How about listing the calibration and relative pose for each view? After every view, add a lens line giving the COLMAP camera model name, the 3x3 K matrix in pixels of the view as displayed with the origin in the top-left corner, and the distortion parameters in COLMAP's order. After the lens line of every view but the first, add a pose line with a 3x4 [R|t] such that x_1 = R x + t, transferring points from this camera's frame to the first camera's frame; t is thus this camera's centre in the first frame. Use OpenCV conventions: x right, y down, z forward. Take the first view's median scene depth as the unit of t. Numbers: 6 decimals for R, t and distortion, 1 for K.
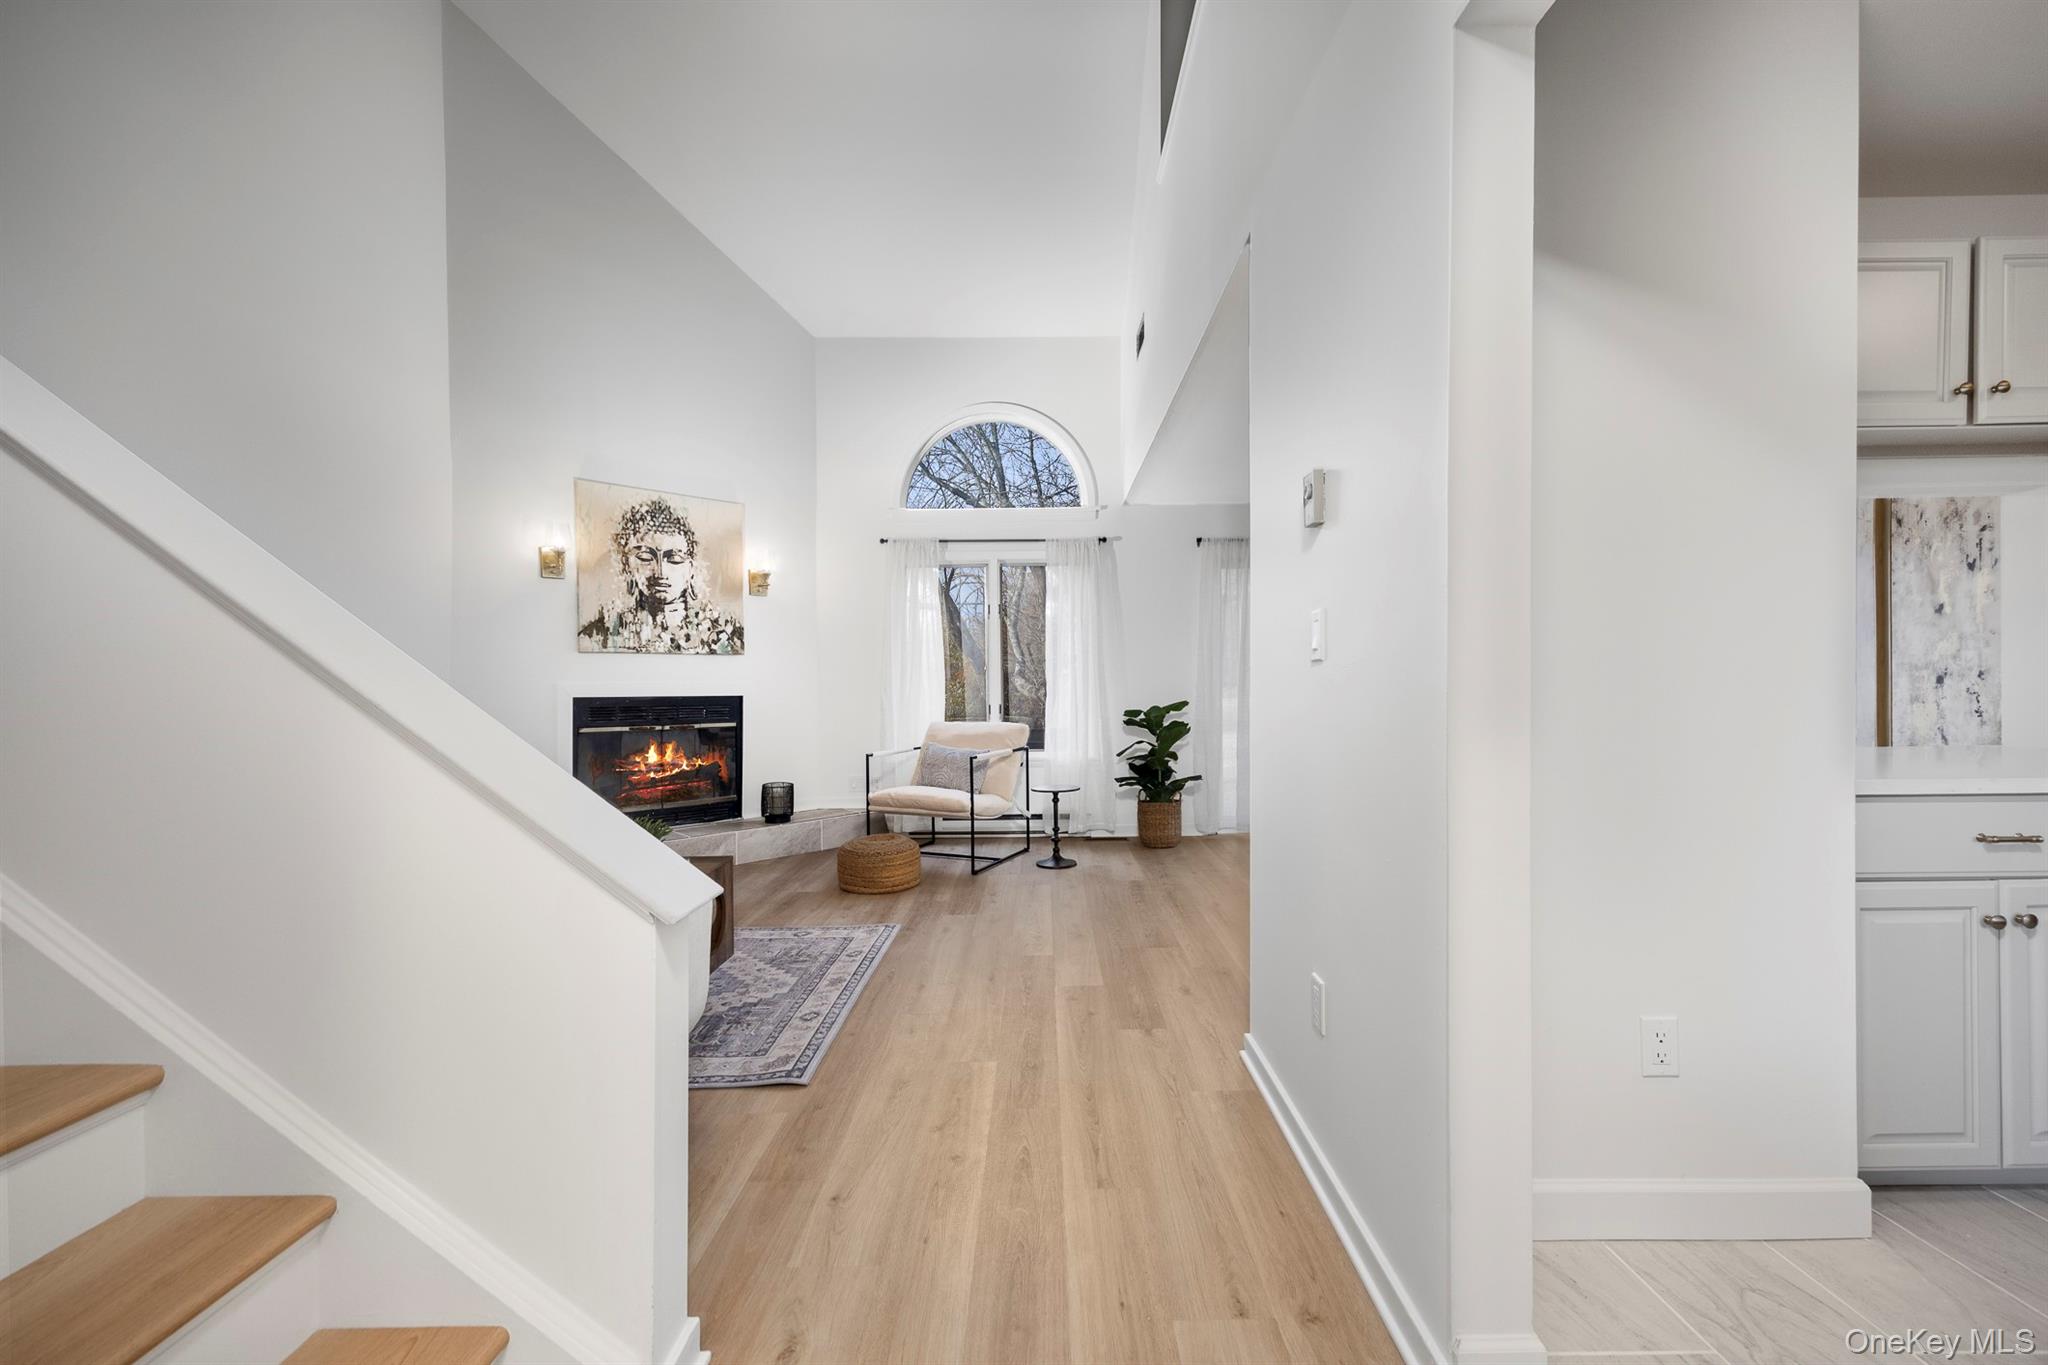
lens RADIAL K [[809.1, 0, 1018.4], [0, 809.1, 692.9], [0, 0, 1]] dist [0.000401, -0.001365]
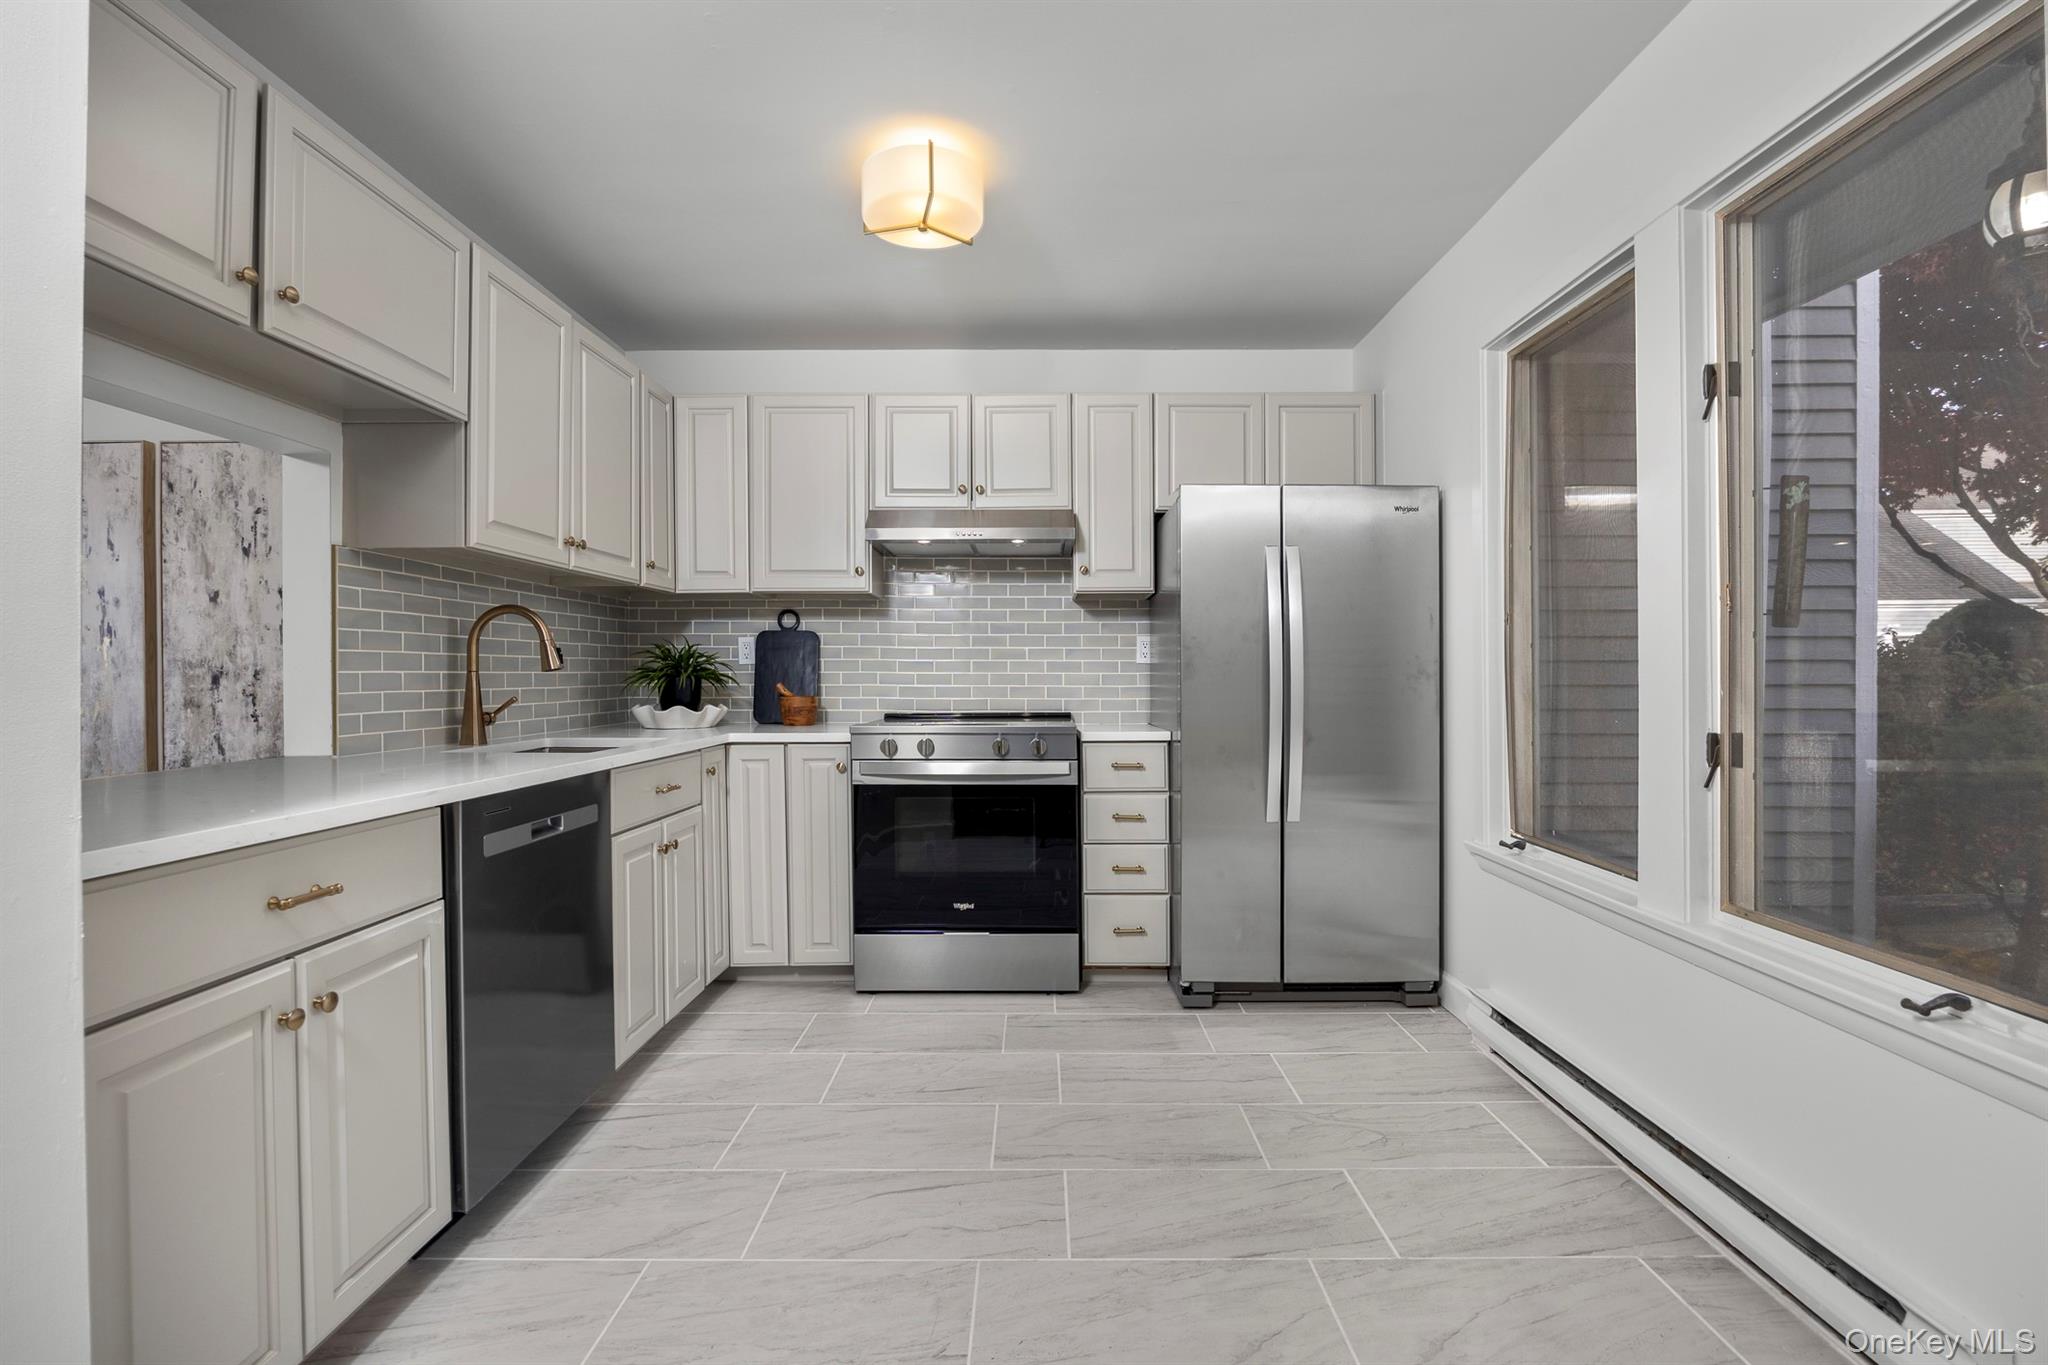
lens RADIAL K [[913.5, 0, 1051.9], [0, 913.5, 685.9], [0, 0, 1]] dist [-0.018965, 0.001357]
pose [[-0.030388, 0.002456, 0.999535, 0.129374], [0.009519, 0.999952, -0.002167, 0.000449], [-0.999493, 0.009449, -0.030410, 0.114749]]
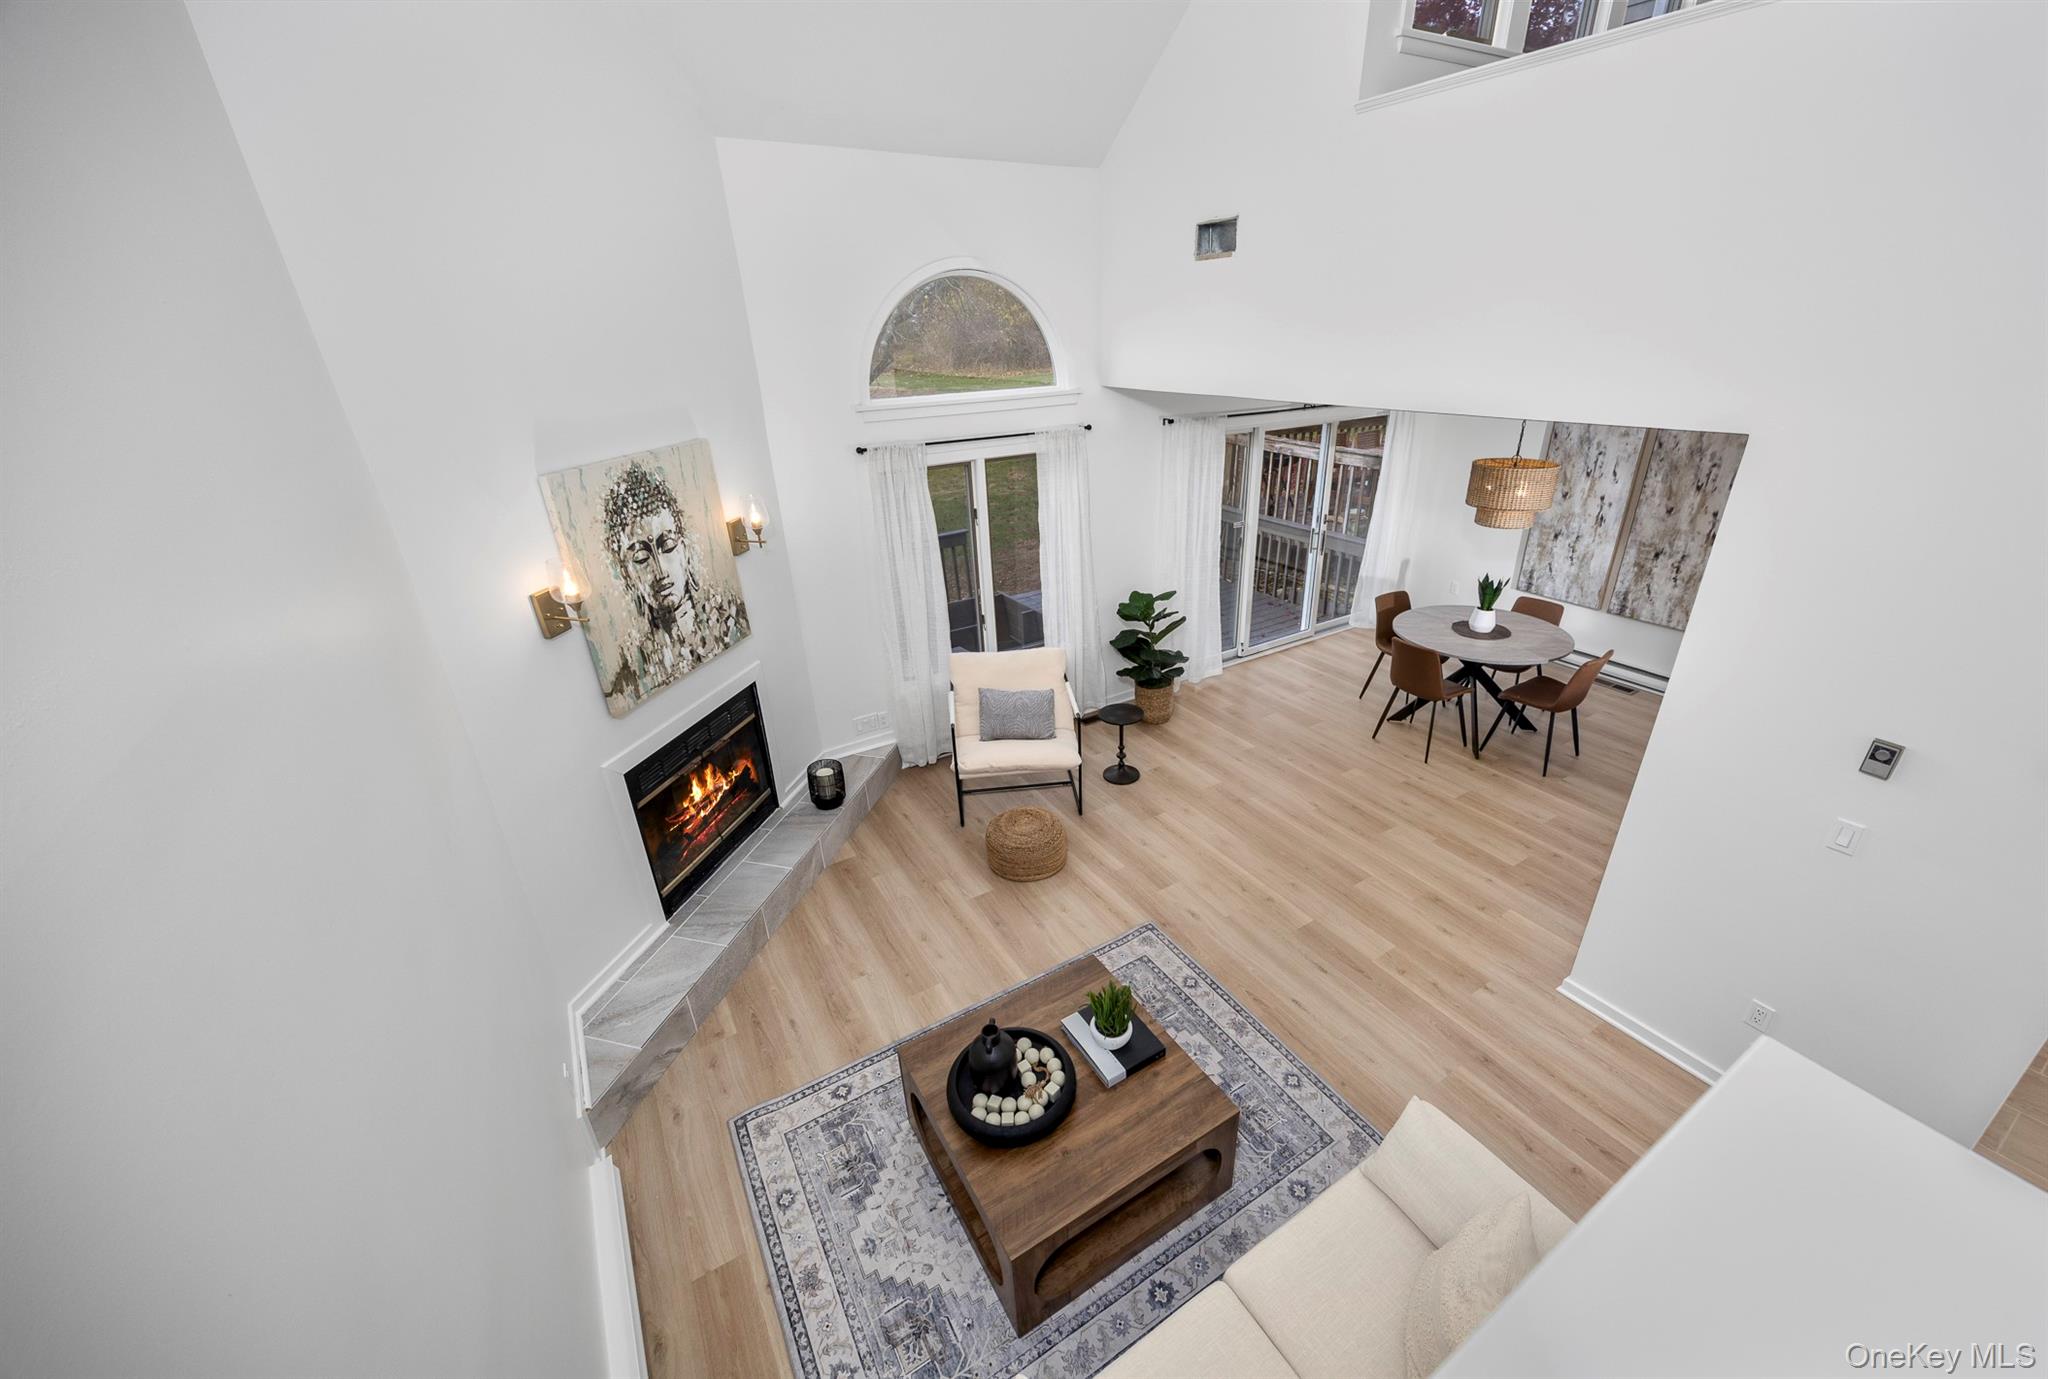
lens RADIAL K [[786.8, 0, 1028.8], [0, 786.8, 708.4], [0, 0, 1]] dist [-0.009750, 0.000023]
pose [[0.850914, -0.250188, 0.461899, -0.564667], [0.035145, 0.904441, 0.425148, -0.352559], [-0.524128, -0.345531, 0.778395, 0.270060]]
